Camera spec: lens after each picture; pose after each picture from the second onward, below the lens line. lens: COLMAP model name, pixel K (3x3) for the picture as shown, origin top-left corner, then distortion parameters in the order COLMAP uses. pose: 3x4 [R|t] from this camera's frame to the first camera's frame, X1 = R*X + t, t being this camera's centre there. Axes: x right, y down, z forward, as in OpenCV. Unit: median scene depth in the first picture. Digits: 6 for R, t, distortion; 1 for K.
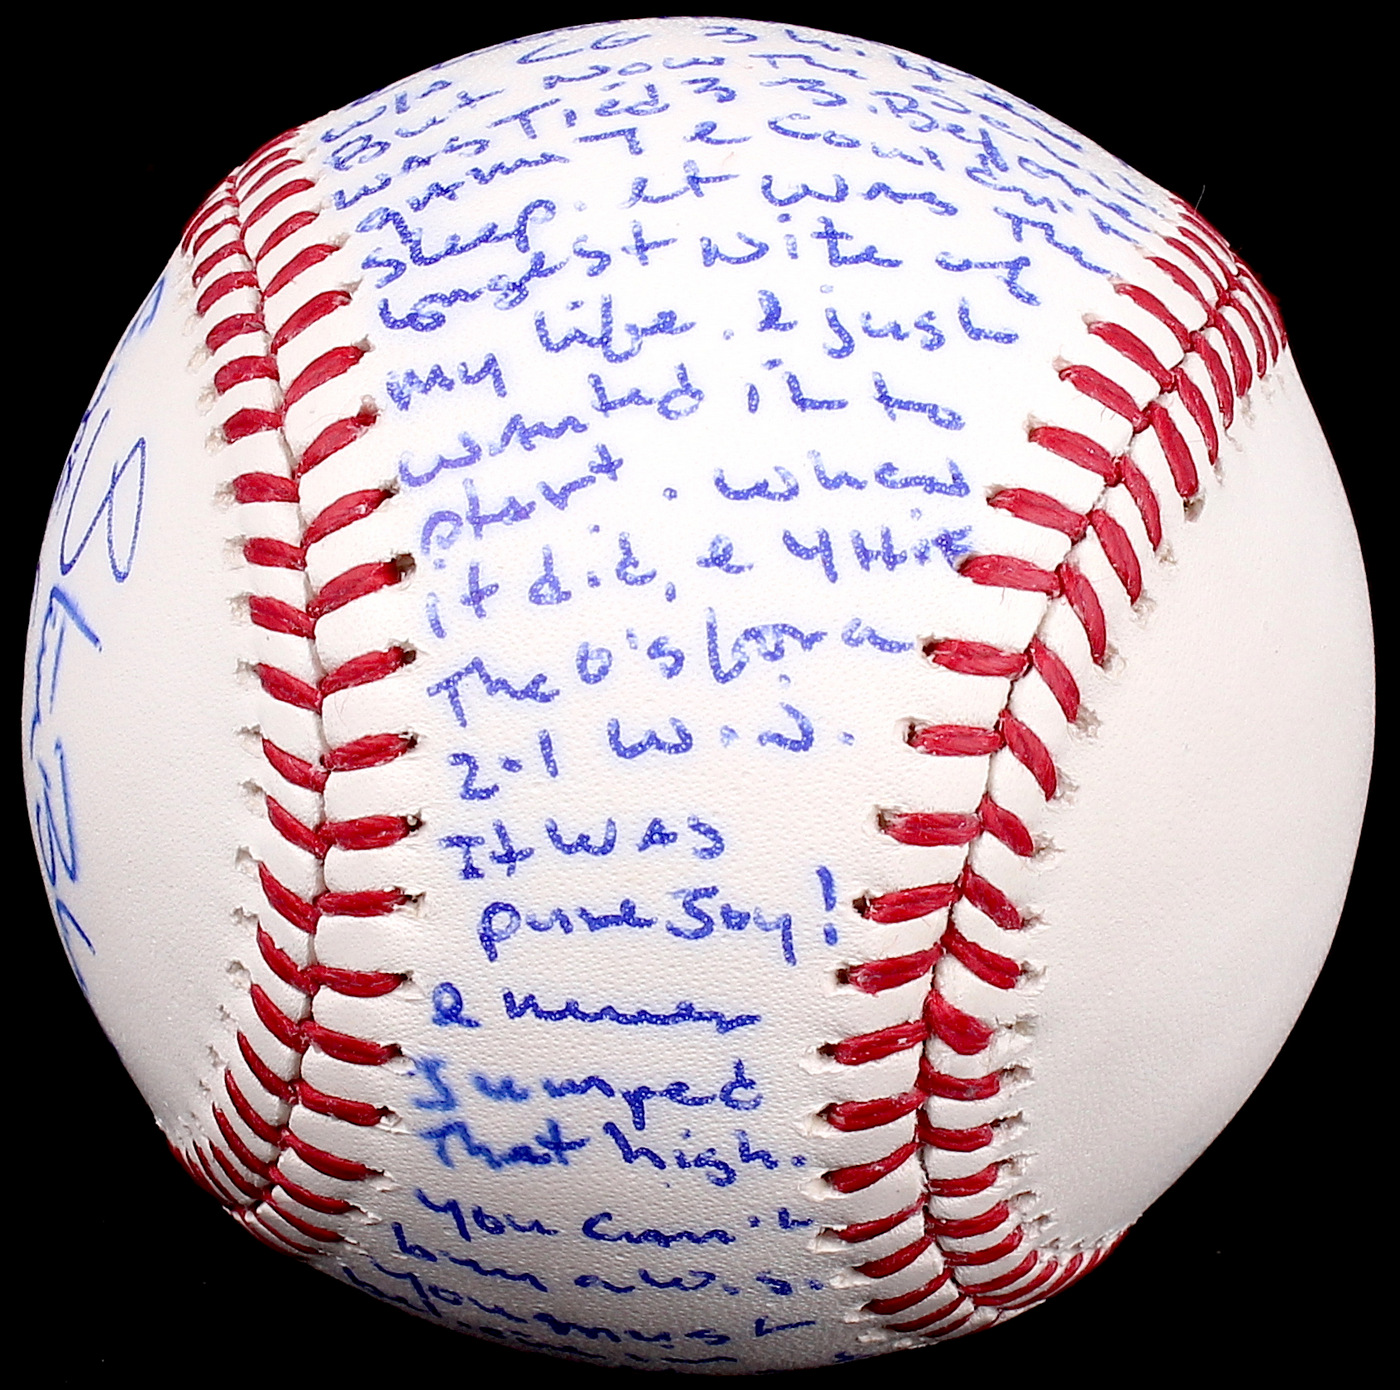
lens RADIAL K [[1434.5, 0, 695.7], [0, 1434.5, 701.0], [0, 0, 1]] dist [0.011890, 0.000000]
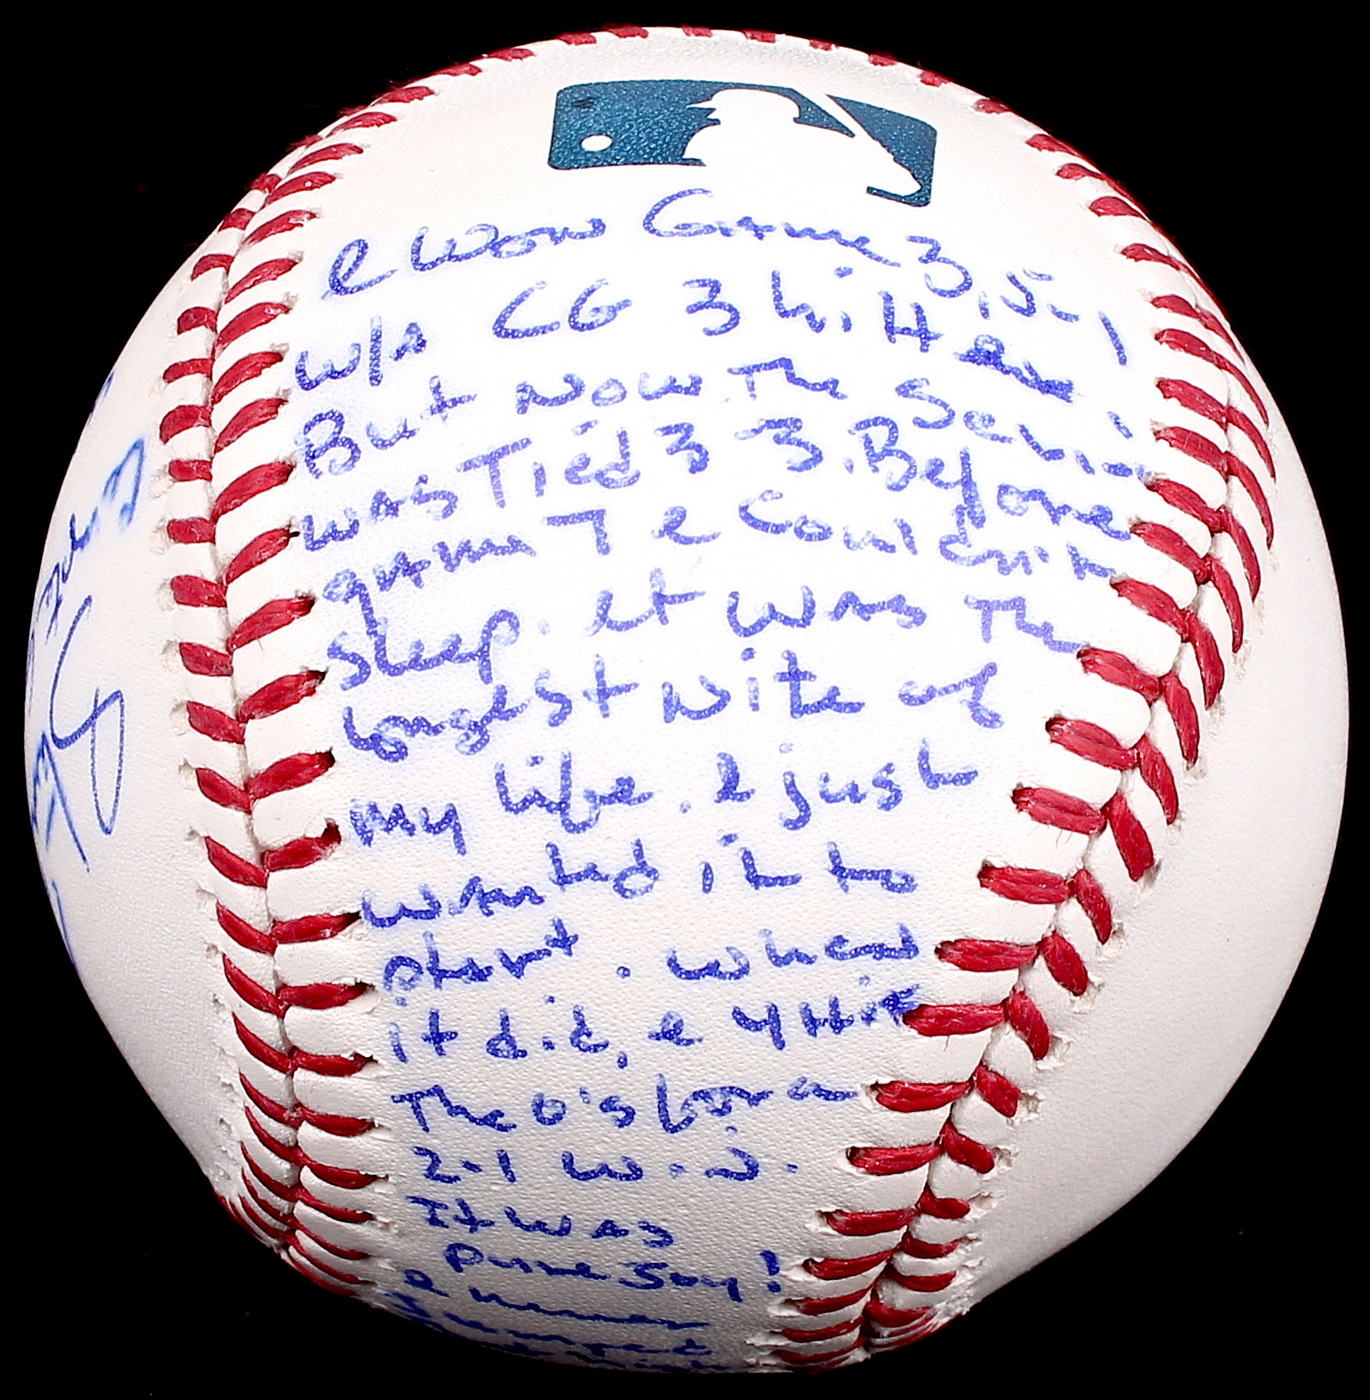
lens RADIAL K [[1415.5, 0, 683.9], [0, 1415.5, 697.8], [0, 0, 1]] dist [-0.000281, 0.000000]
pose [[0.999610, 0.026518, -0.008769, 0.027122], [-0.025029, 0.989823, 0.140085, -0.450201], [0.012395, -0.139811, 0.990101, 0.024934]]
